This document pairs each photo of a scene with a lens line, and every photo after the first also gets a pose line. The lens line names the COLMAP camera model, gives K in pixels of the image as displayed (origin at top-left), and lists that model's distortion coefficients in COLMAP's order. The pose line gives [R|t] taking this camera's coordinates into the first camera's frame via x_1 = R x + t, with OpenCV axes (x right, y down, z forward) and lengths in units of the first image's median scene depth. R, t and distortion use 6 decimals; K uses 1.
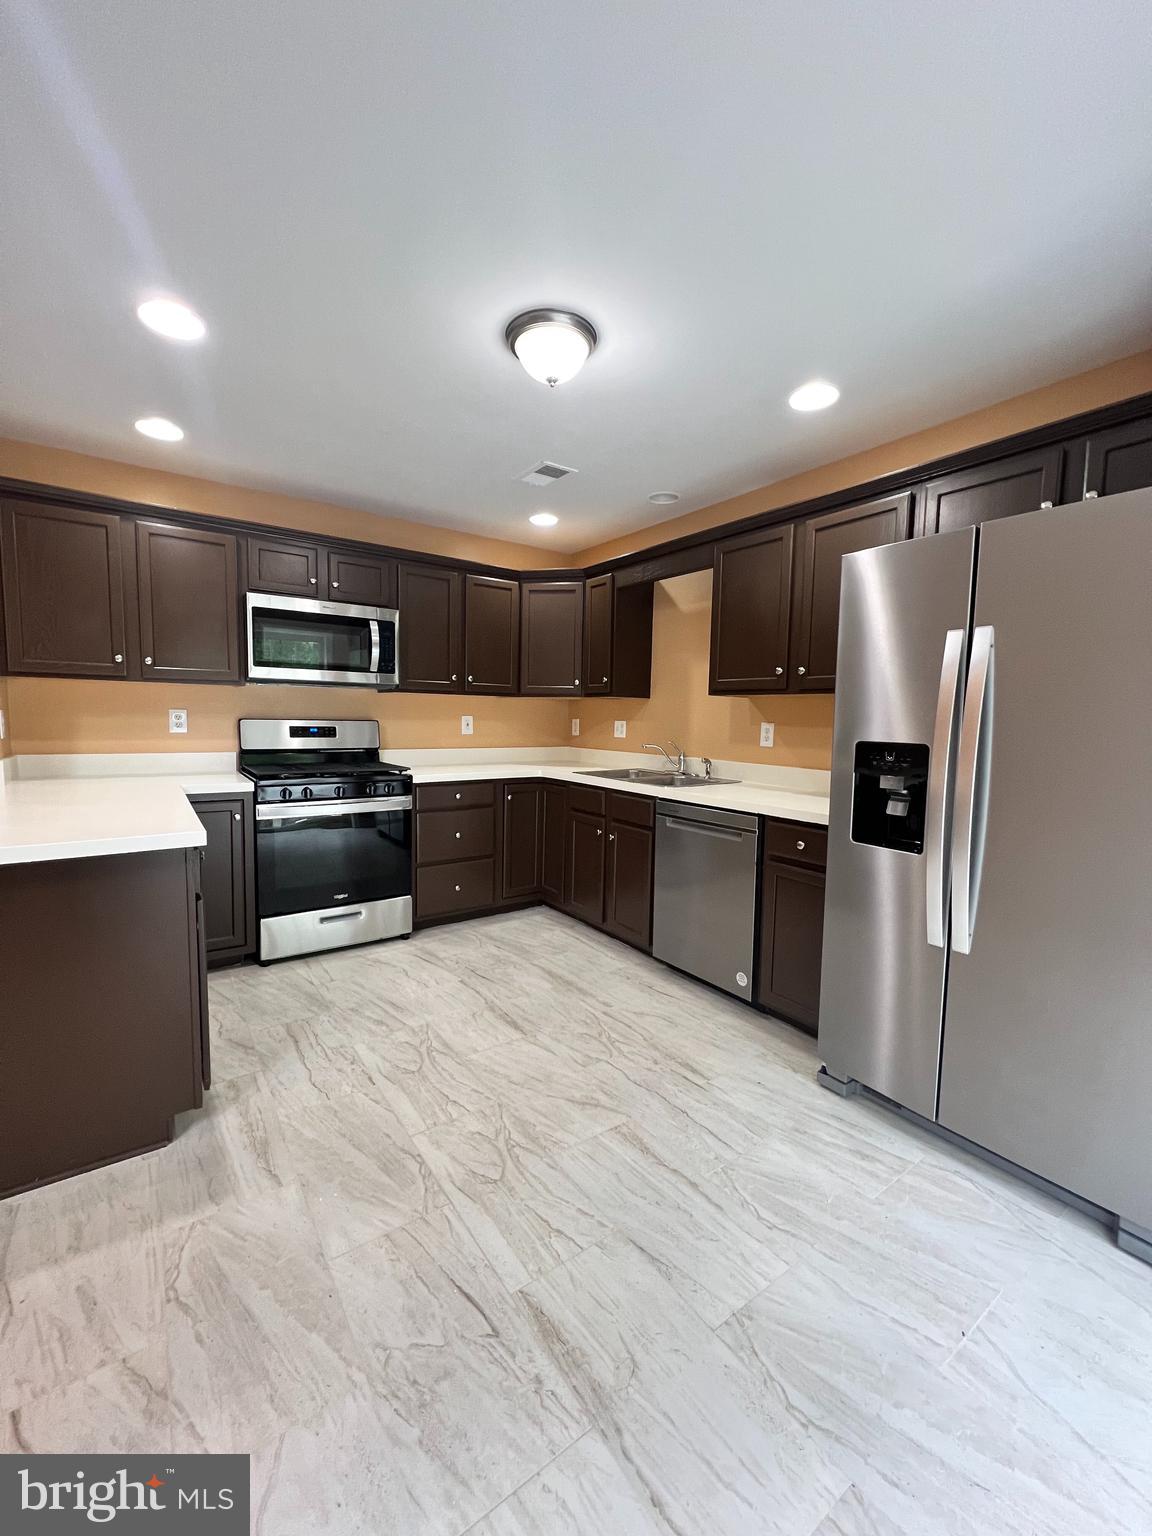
lens RADIAL K [[614.1, 0, 575.6], [0, 614.1, 763.0], [0, 0, 1]] dist [0.001259, 0.000079]
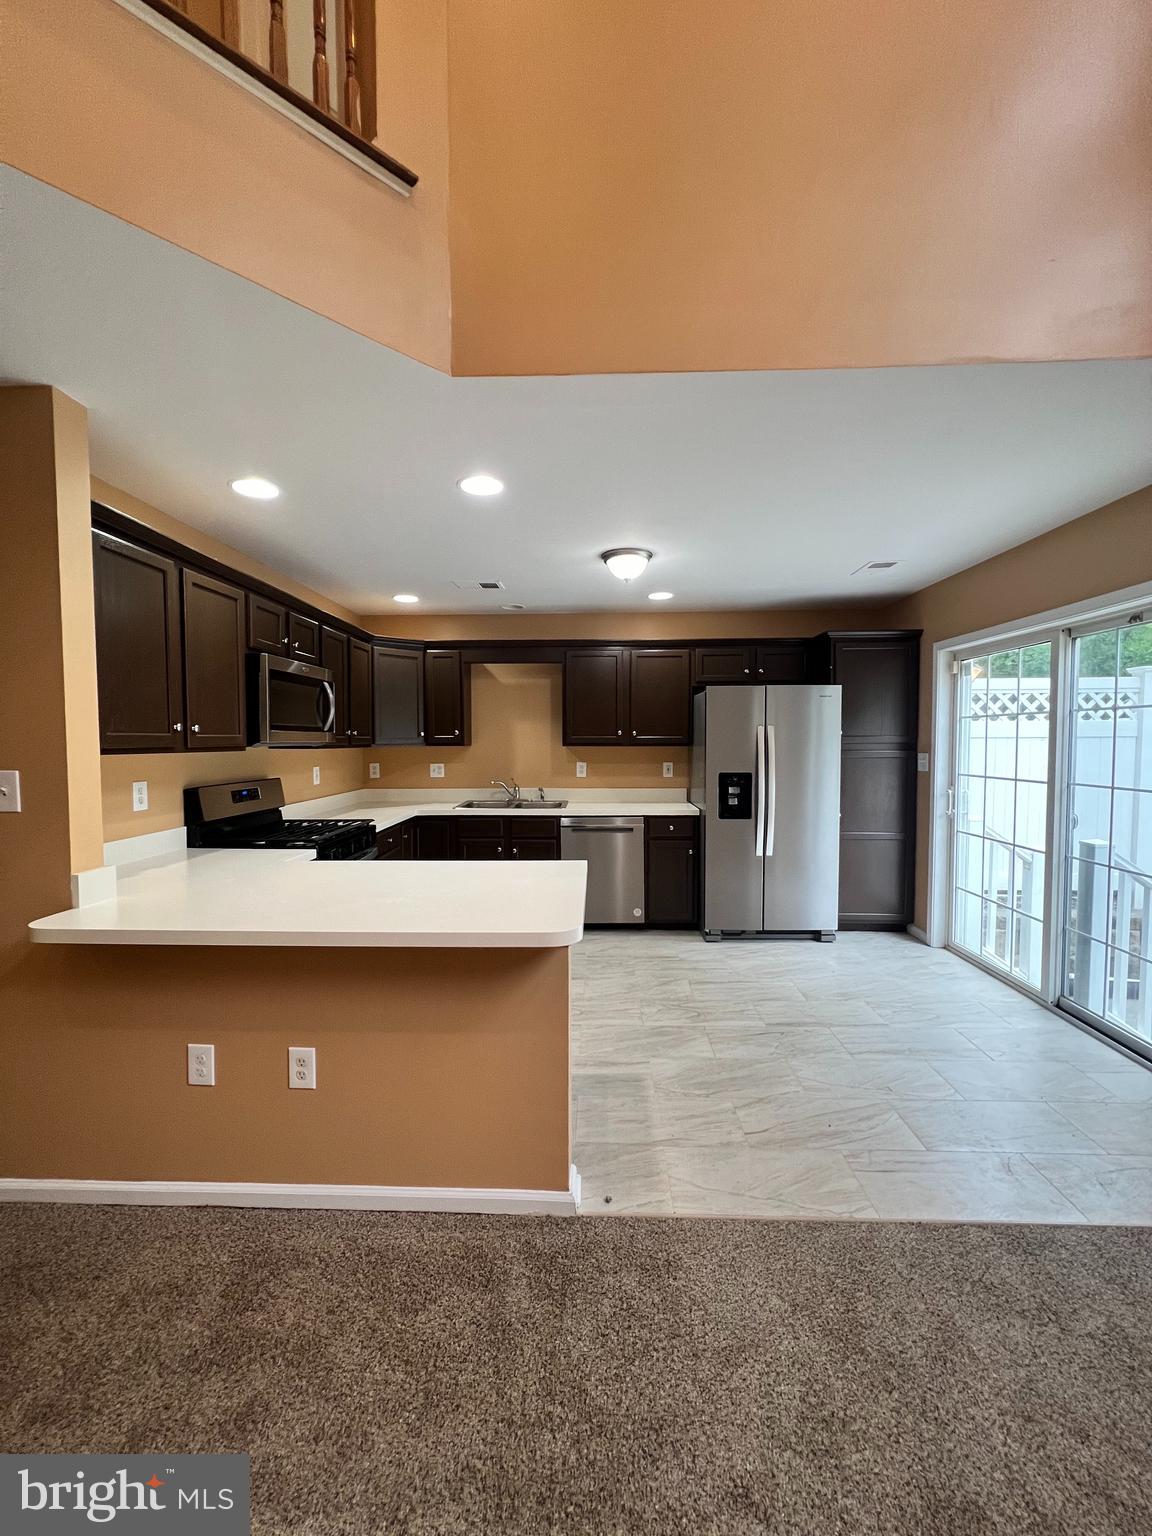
lens RADIAL K [[614.1, 0, 575.7], [0, 614.1, 763.3], [0, 0, 1]] dist [0.001259, 0.000079]
pose [[0.606168, -0.052116, 0.793627, -1.512052], [0.076945, 0.997013, 0.006701, -0.116888], [-0.791606, 0.057004, 0.608367, 0.078333]]
